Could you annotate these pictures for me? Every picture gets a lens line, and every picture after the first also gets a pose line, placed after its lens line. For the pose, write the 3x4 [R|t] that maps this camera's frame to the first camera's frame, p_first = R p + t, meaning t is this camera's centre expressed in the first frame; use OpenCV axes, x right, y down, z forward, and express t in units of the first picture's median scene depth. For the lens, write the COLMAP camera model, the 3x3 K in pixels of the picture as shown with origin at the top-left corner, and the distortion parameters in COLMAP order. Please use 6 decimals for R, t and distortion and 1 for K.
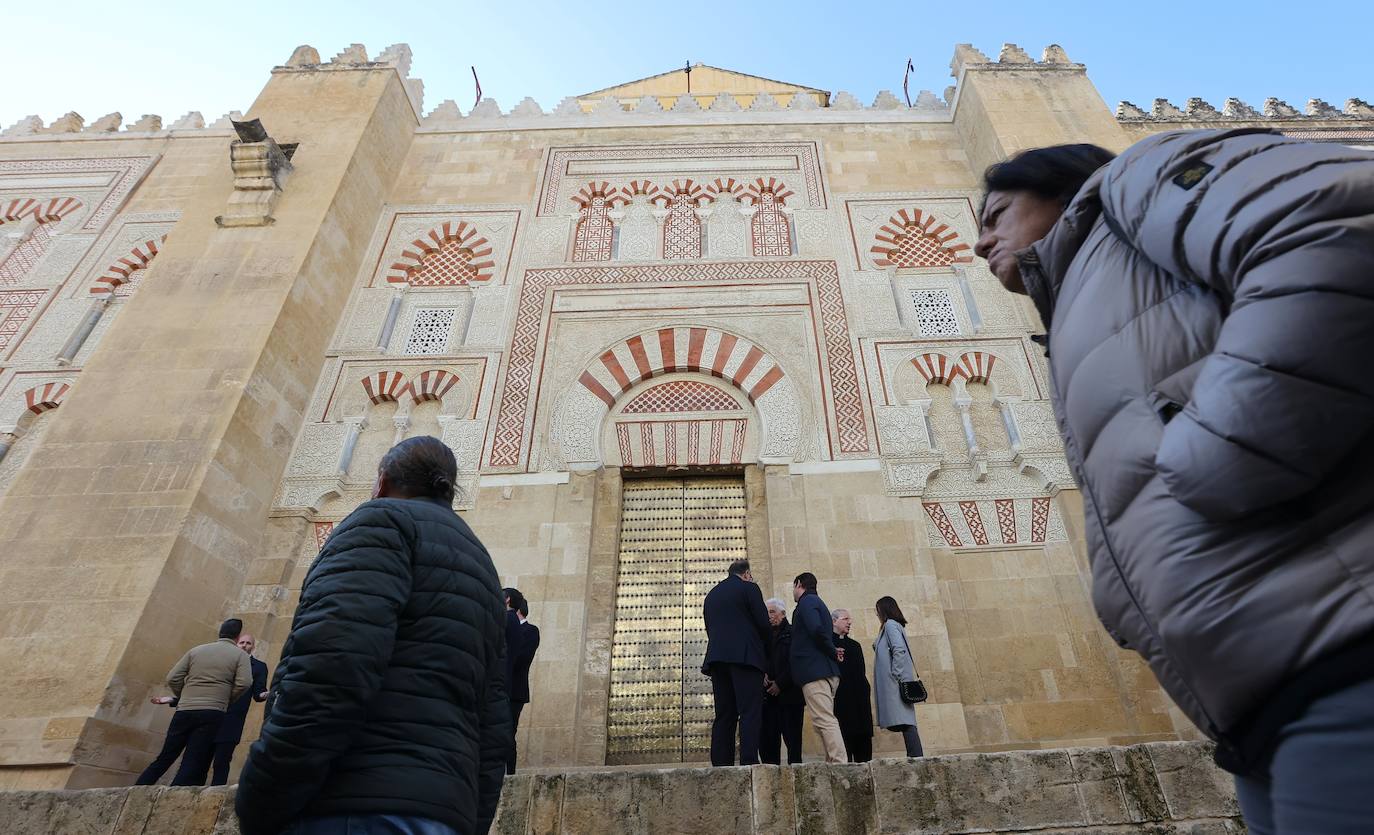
lens RADIAL K [[686.6, 0, 743.0], [0, 686.6, 400.6], [0, 0, 1]] dist [-0.052275, 0.018361]
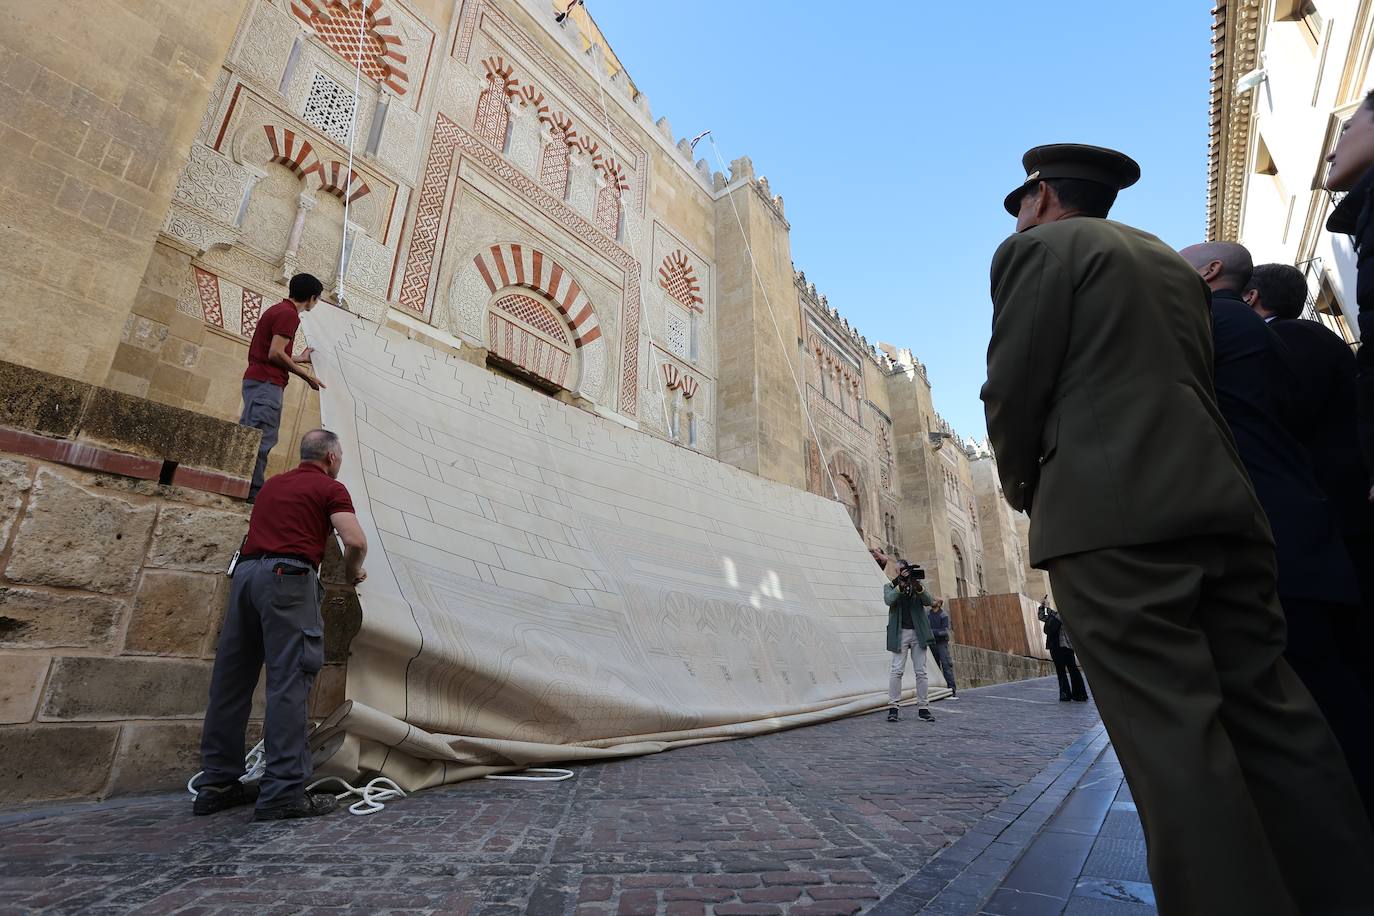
lens RADIAL K [[623.2, 0, 674.2], [0, 623.2, 456.4], [0, 0, 1]] dist [-0.047619, 0.015373]
pose [[0.622334, 0.318937, 0.714829, -0.642226], [-0.483680, 0.874702, 0.030825, 0.062133], [-0.615431, -0.364932, 0.698620, -0.028993]]
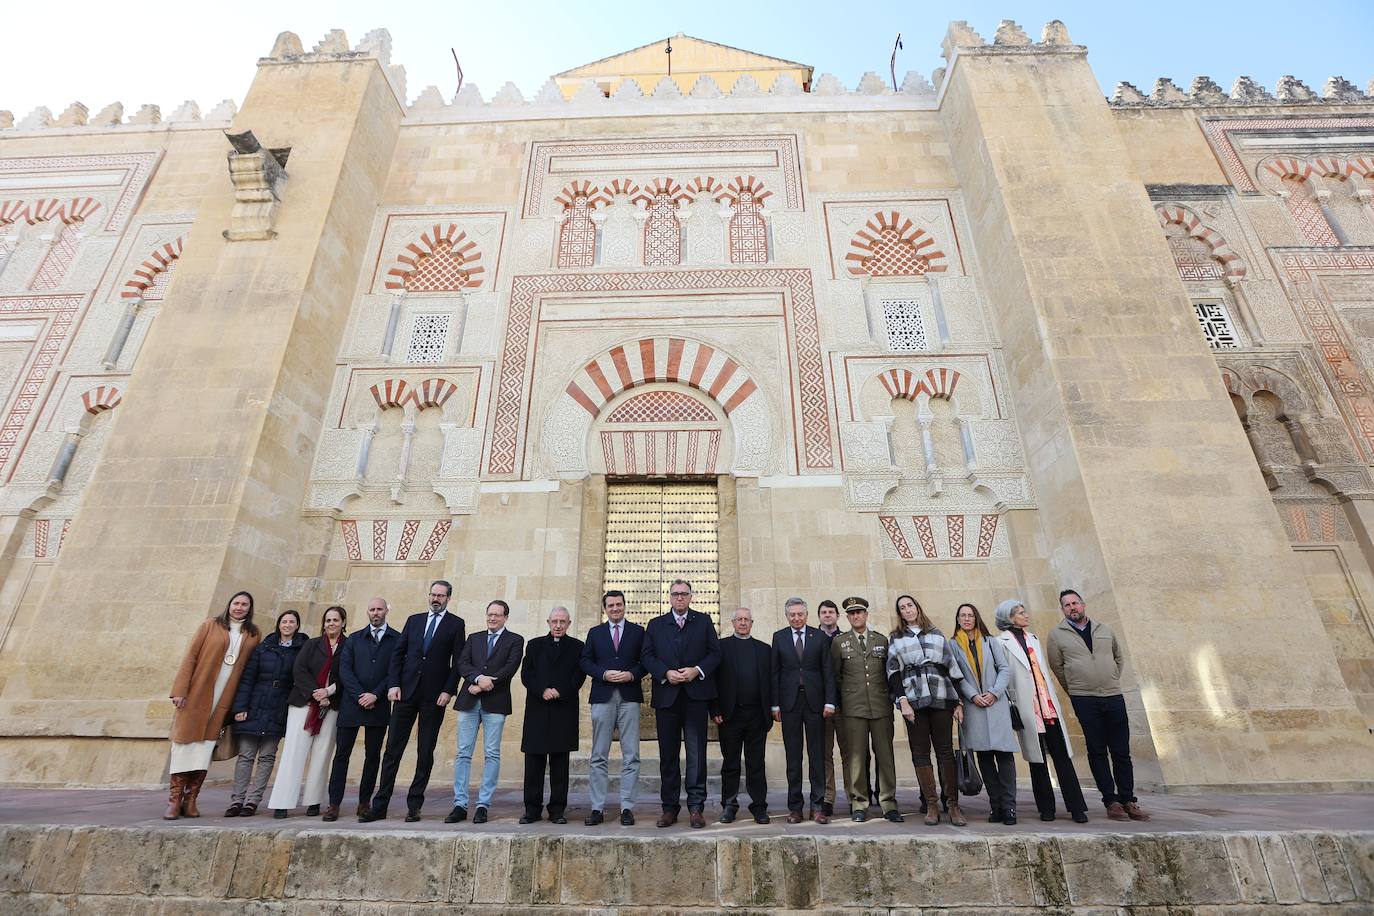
lens RADIAL K [[623.2, 0, 682.2], [0, 623.2, 460.4], [0, 0, 1]] dist [-0.047619, 0.015373]
pose [[0.998390, 0.023124, -0.051797, -0.002728], [-0.012243, 0.979458, 0.201277, -0.119864], [0.055387, -0.200319, 0.978164, 0.024570]]
